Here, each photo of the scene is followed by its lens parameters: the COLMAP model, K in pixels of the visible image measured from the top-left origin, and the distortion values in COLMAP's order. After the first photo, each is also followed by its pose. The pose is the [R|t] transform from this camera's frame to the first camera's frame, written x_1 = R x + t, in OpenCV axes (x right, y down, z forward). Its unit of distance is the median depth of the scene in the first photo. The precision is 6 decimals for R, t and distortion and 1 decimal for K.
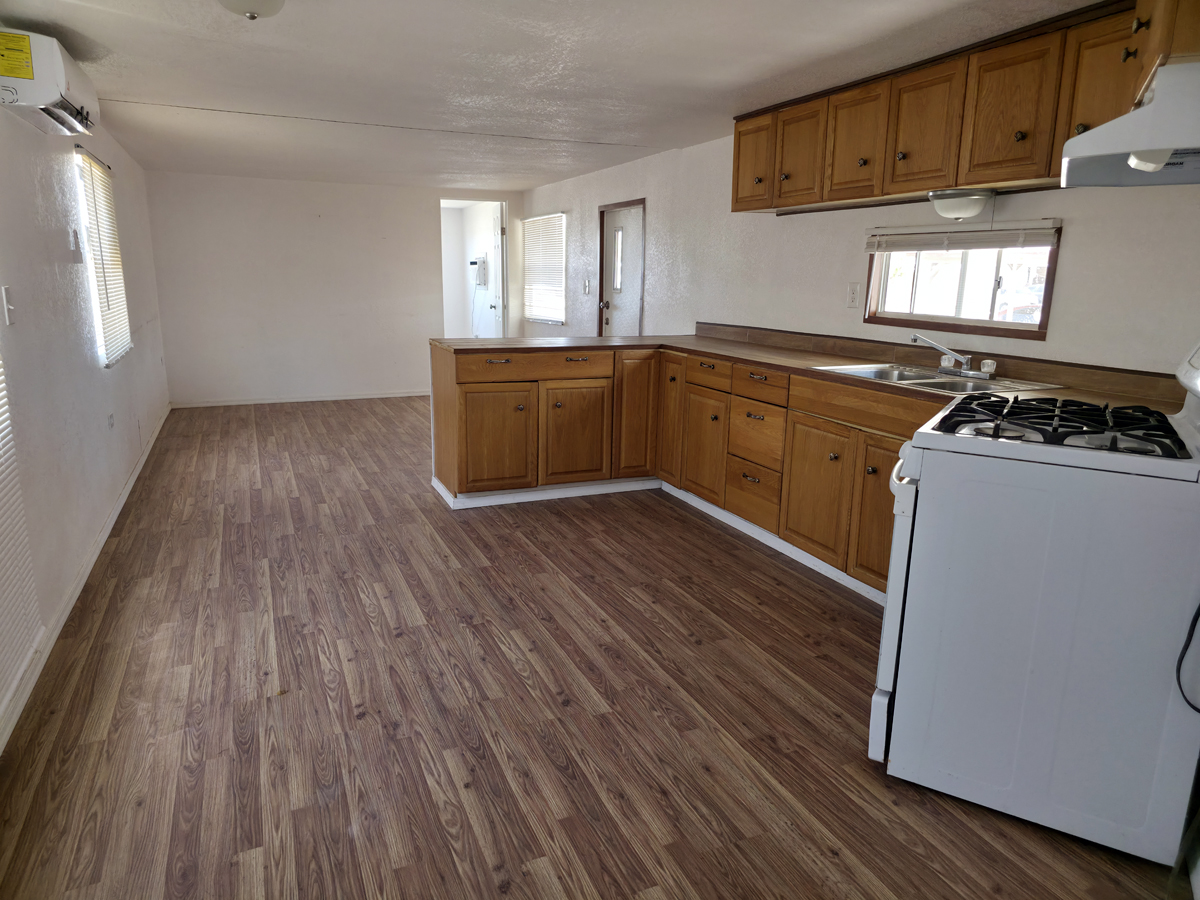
lens RADIAL K [[784.5, 0, 597.2], [0, 784.5, 441.5], [0, 0, 1]] dist [0.052218, -0.047487]
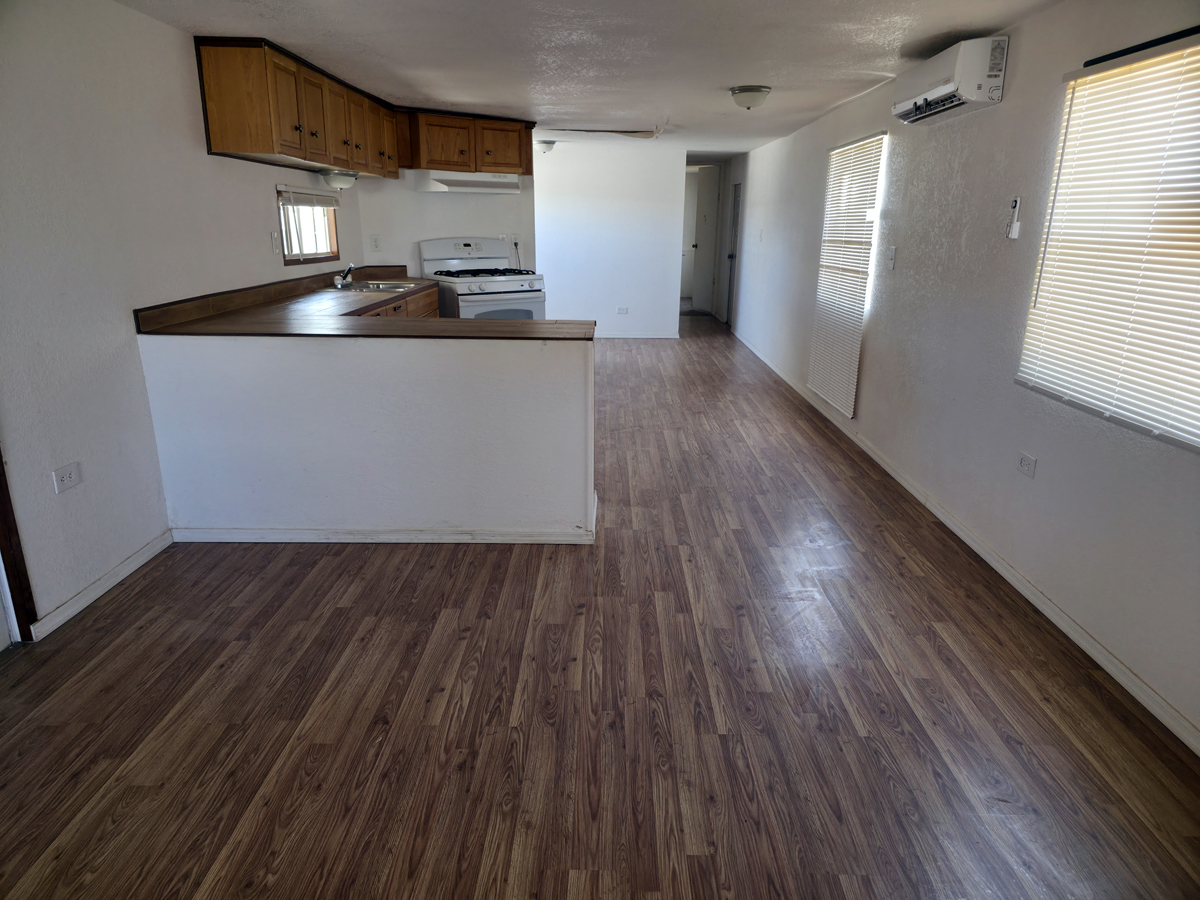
lens RADIAL K [[784.5, 0, 598.9], [0, 784.5, 452.0], [0, 0, 1]] dist [0.052218, -0.047487]
pose [[-0.910152, -0.140129, 0.389855, -0.683226], [0.062988, 0.883306, 0.464546, -0.492739], [-0.409458, 0.447364, -0.795116, 2.173262]]
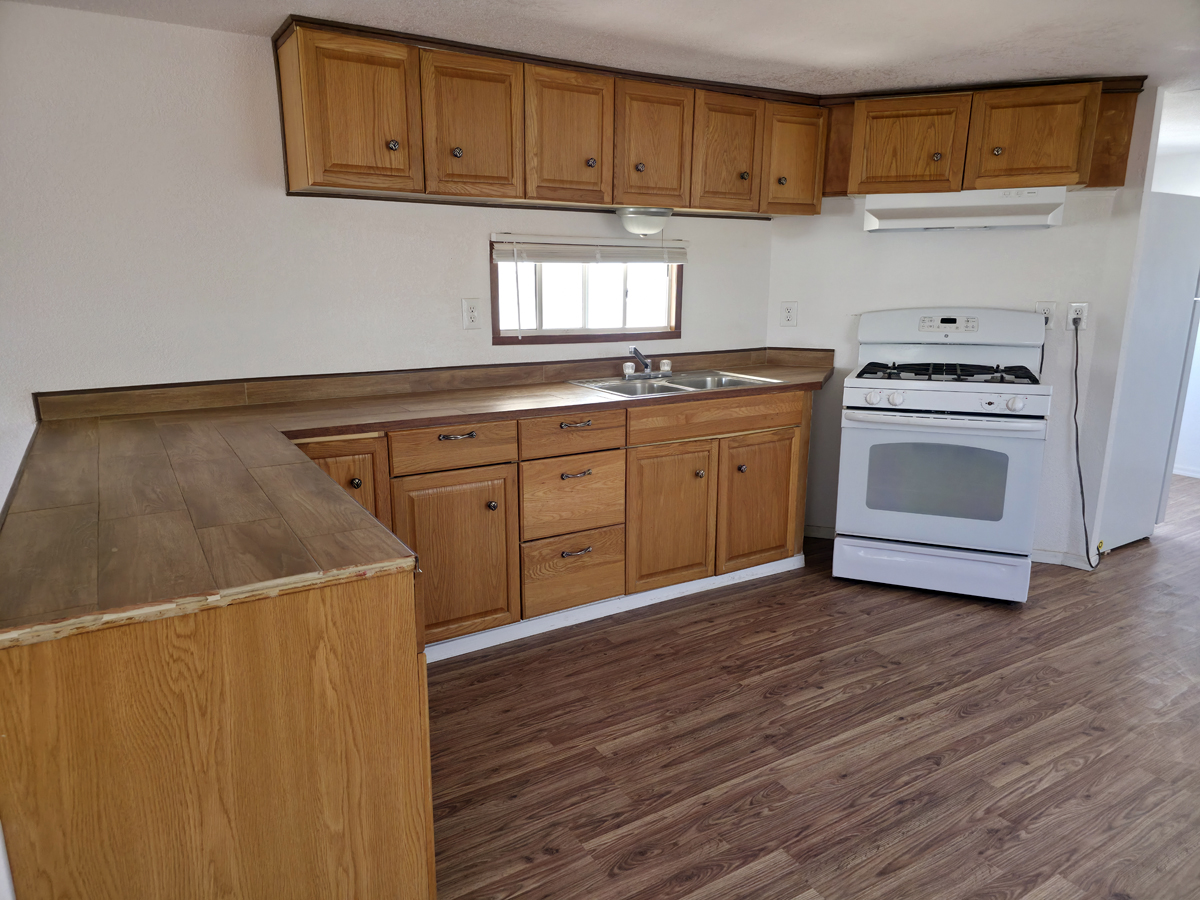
lens RADIAL K [[784.5, 0, 589.4], [0, 784.5, 456.9], [0, 0, 1]] dist [0.052218, -0.047487]
pose [[-0.125973, -0.241075, 0.962296, -0.600092], [0.204744, 0.942821, 0.262999, -0.276920], [-0.970675, 0.230155, -0.069411, 1.148865]]
